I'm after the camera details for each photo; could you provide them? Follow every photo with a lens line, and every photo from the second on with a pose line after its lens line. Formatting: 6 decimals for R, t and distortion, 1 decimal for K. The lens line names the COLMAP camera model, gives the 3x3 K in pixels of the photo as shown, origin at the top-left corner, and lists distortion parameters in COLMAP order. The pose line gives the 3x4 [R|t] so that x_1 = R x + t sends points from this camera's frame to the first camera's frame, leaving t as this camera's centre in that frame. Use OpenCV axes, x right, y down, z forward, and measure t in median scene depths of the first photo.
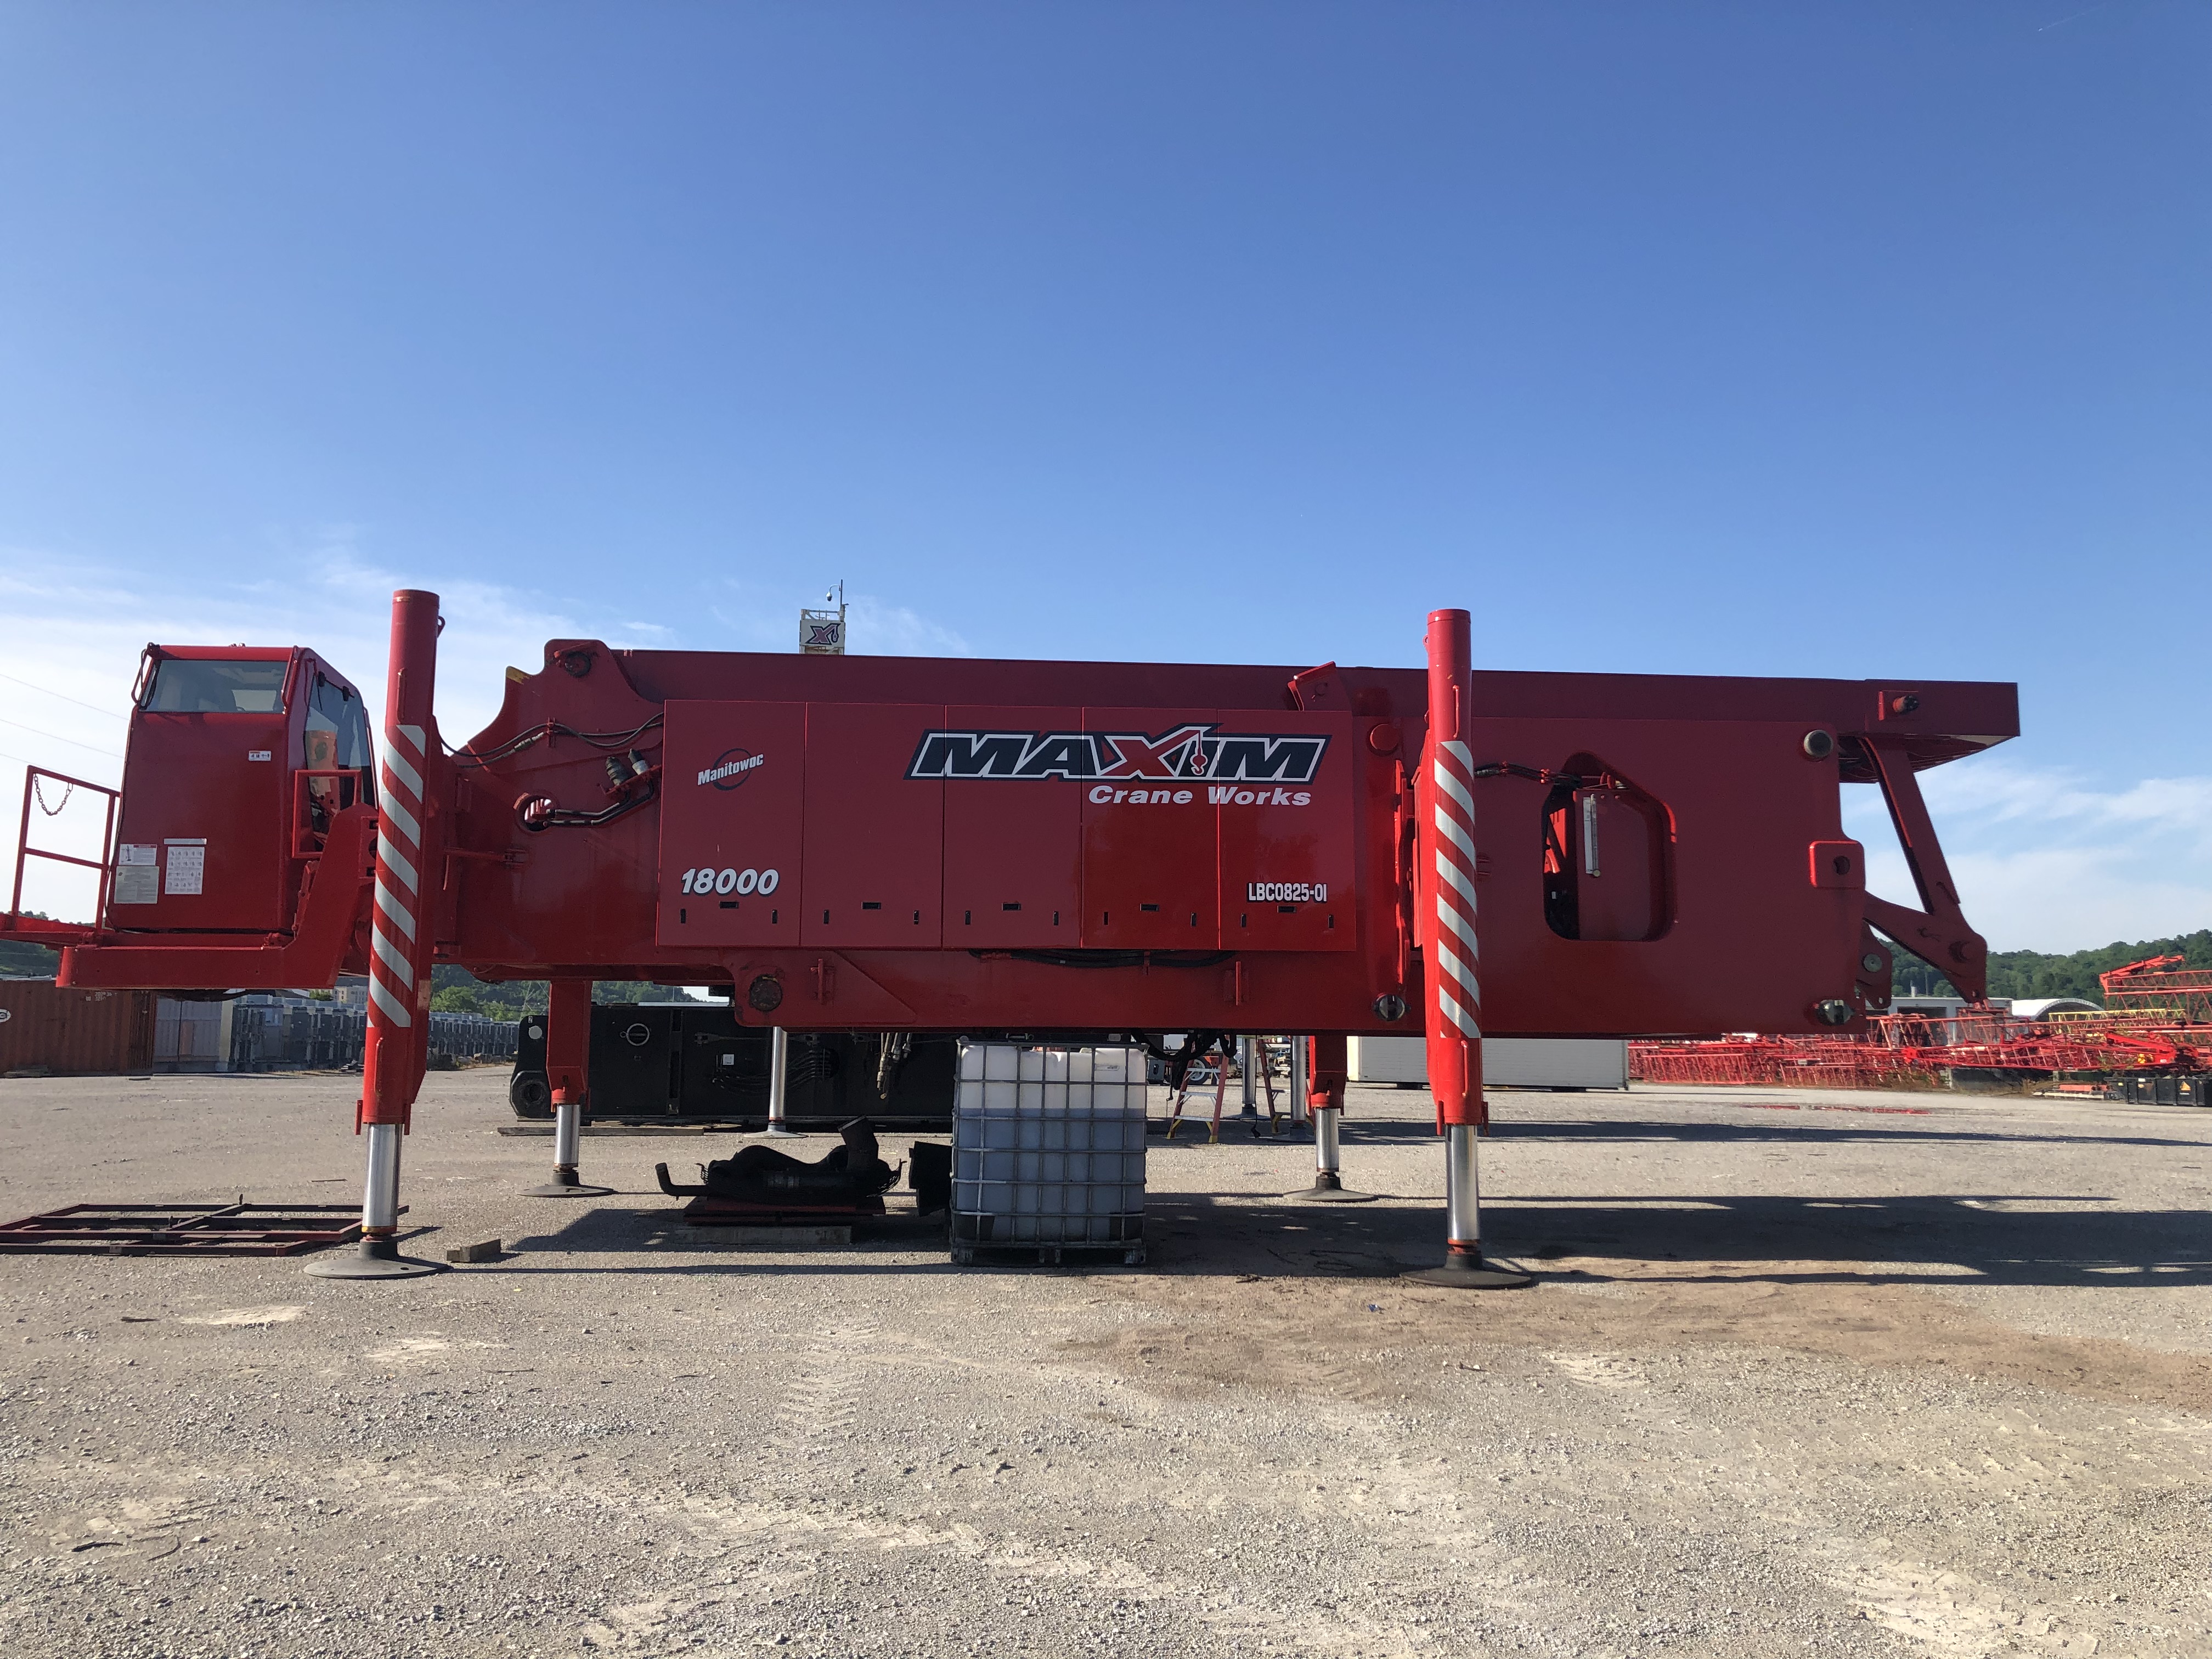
lens RADIAL K [[1830.1, 0, 1112.5], [0, 1830.1, 810.6], [0, 0, 1]] dist [0.013721, -0.003594]
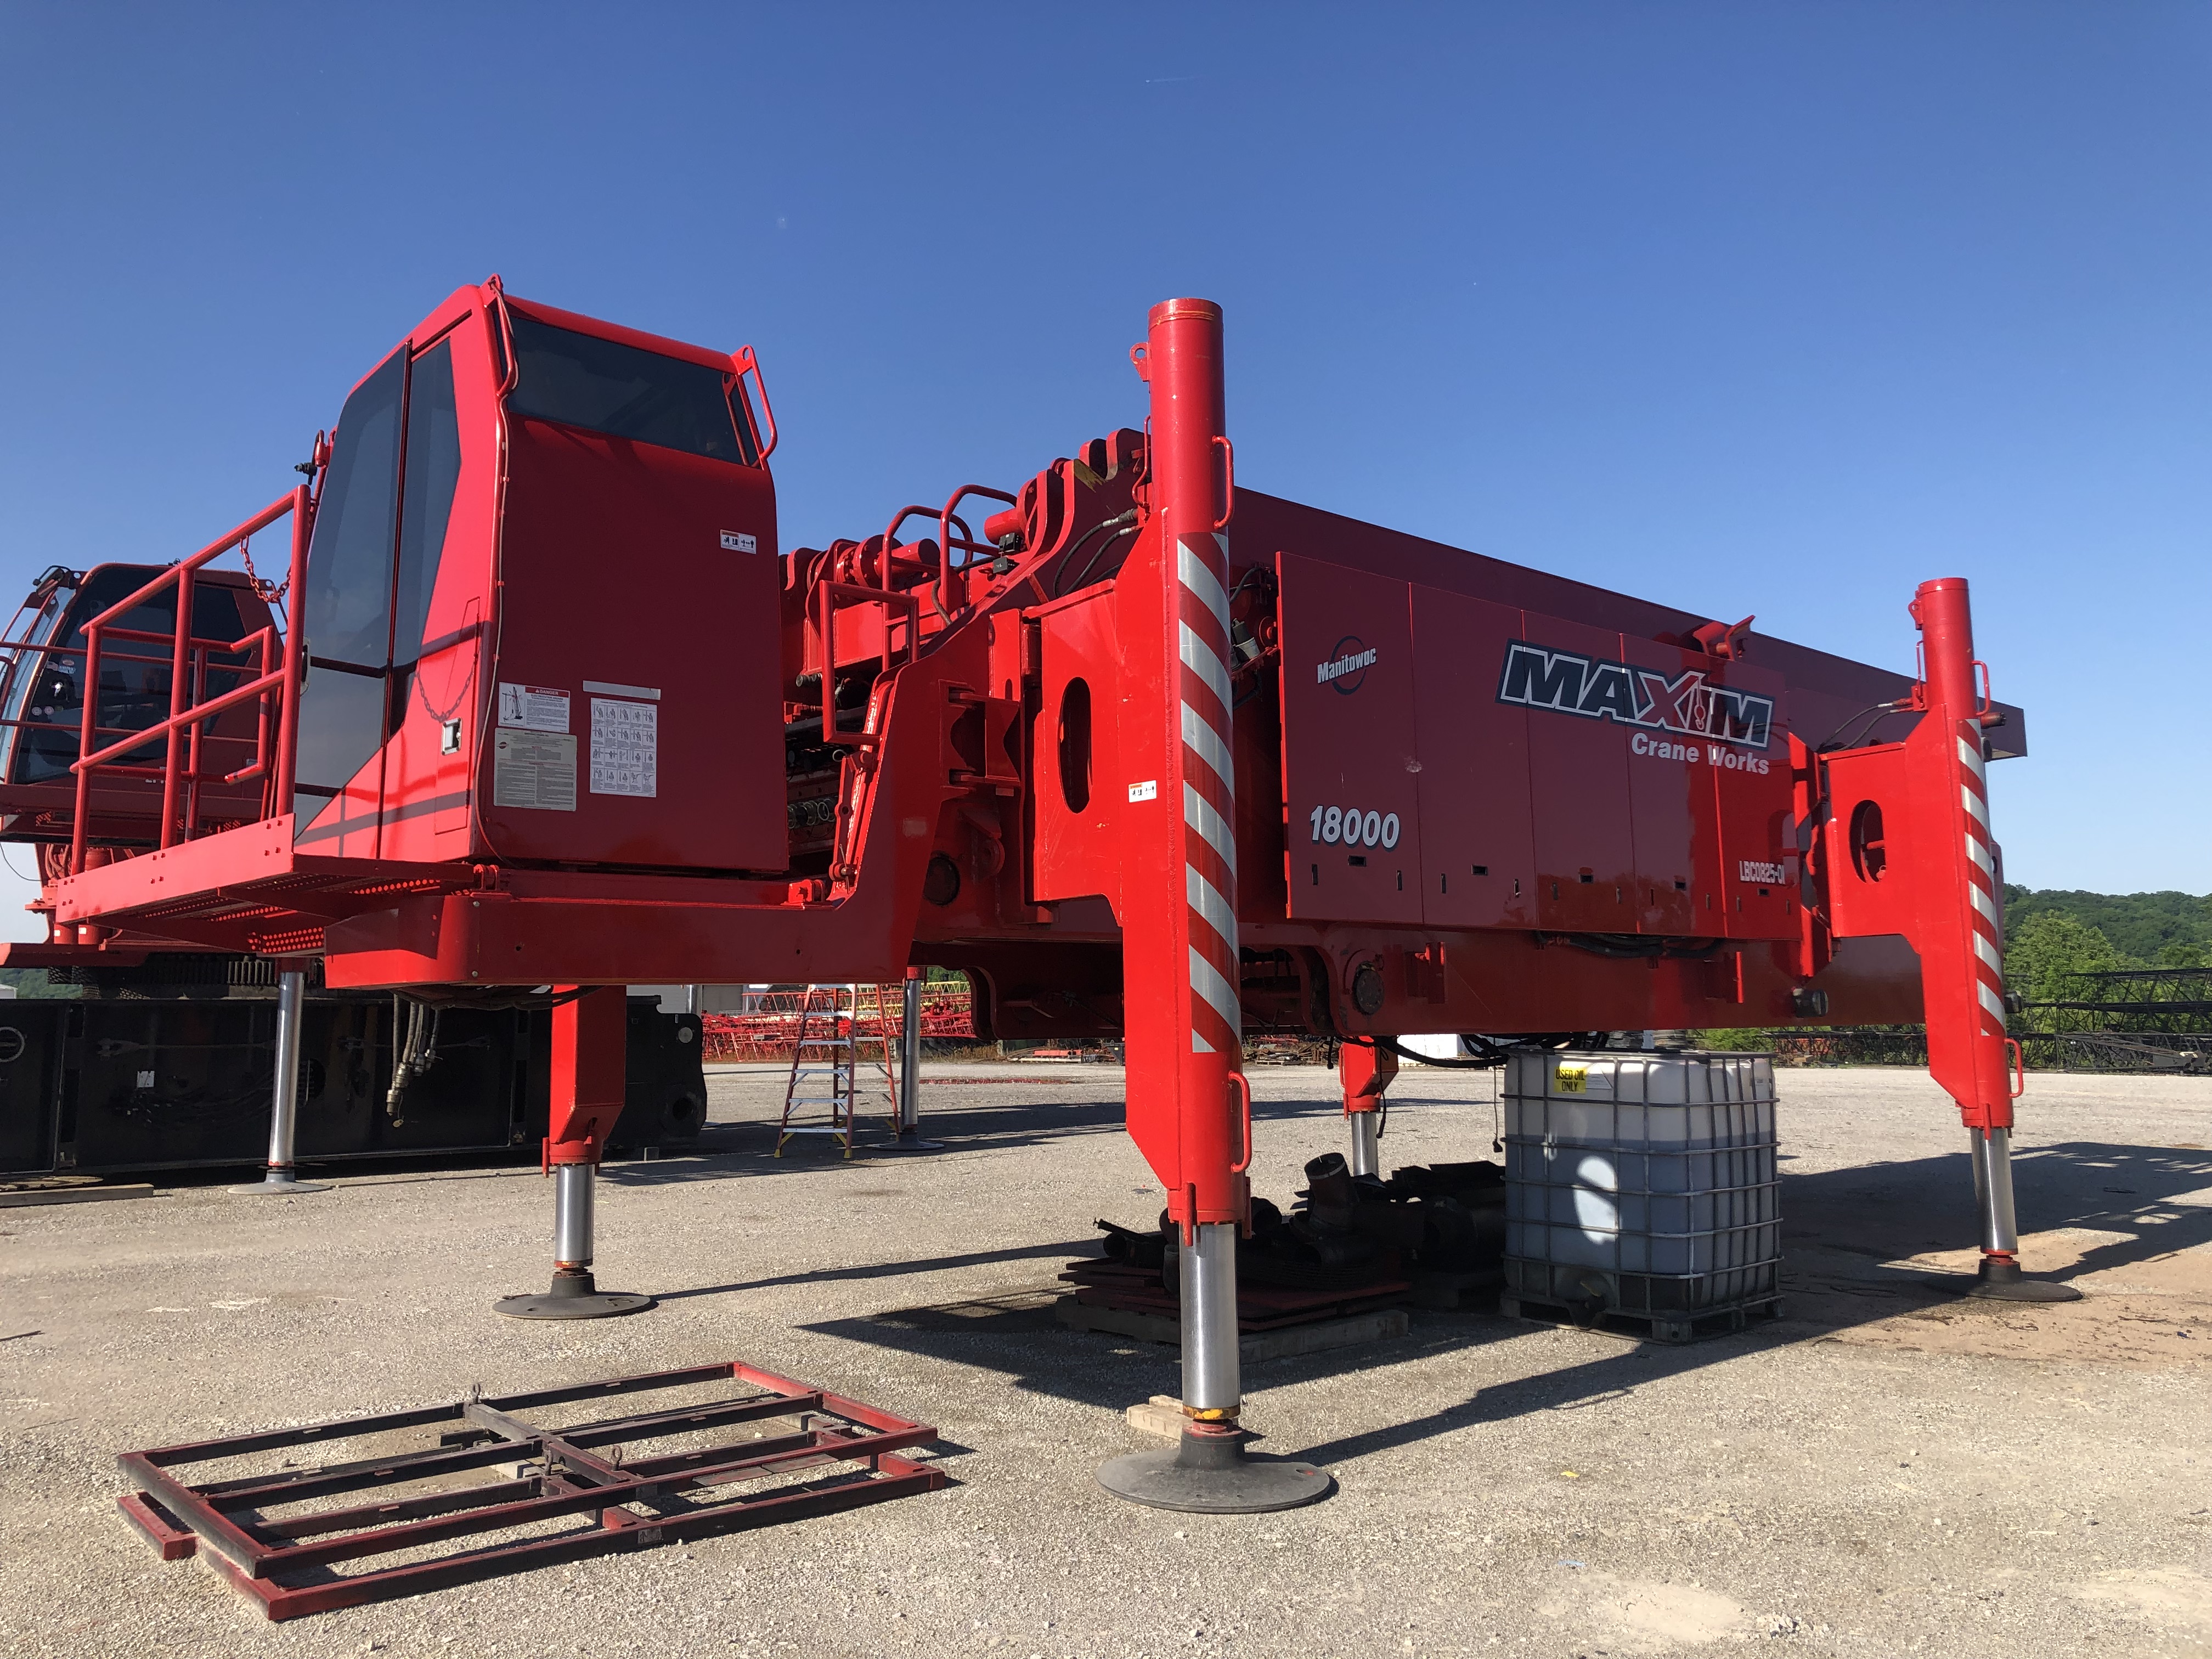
lens RADIAL K [[1830.1, 0, 1104.5], [0, 1830.1, 783.1], [0, 0, 1]] dist [0.013721, -0.003594]
pose [[0.772821, 0.067133, 0.631063, -0.703681], [-0.066184, 0.997493, -0.025063, 0.044932], [-0.631164, -0.022397, 0.775326, 0.517394]]
